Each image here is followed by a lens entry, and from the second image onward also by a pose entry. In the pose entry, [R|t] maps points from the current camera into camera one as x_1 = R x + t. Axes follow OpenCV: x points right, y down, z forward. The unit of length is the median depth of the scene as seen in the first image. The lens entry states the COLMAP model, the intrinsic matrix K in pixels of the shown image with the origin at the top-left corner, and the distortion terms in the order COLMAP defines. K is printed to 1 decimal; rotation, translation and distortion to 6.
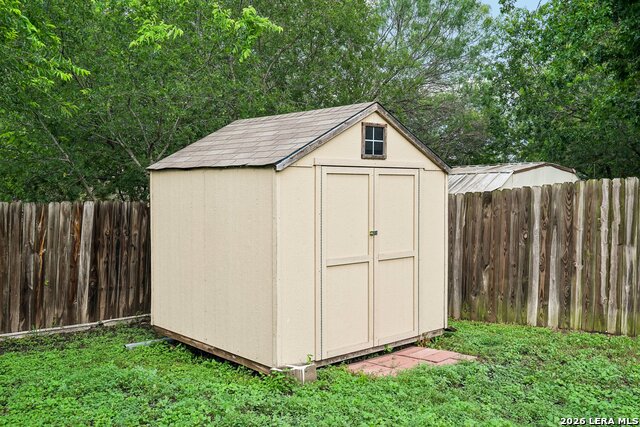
lens RADIAL K [[634.9, 0, 323.2], [0, 634.9, 209.7], [0, 0, 1]] dist [0.063165, 0.000000]
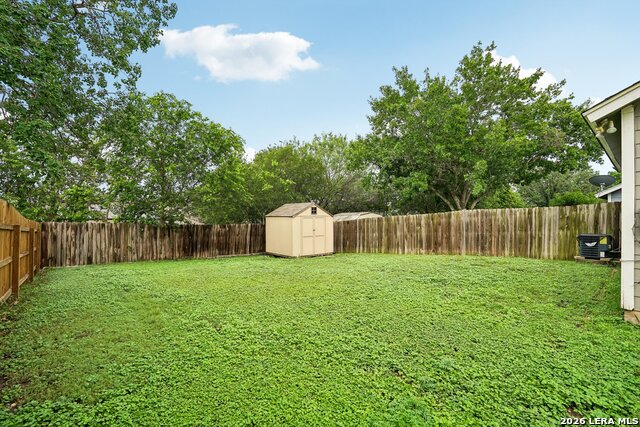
lens RADIAL K [[292.3, 0, 316.3], [0, 292.3, 215.8], [0, 0, 1]] dist [-0.011182, 0.006640]
pose [[0.999137, -0.006202, -0.041070, 0.156264], [0.004836, 0.999434, -0.033278, 0.002277], [0.041253, 0.033050, 0.998602, -0.965656]]
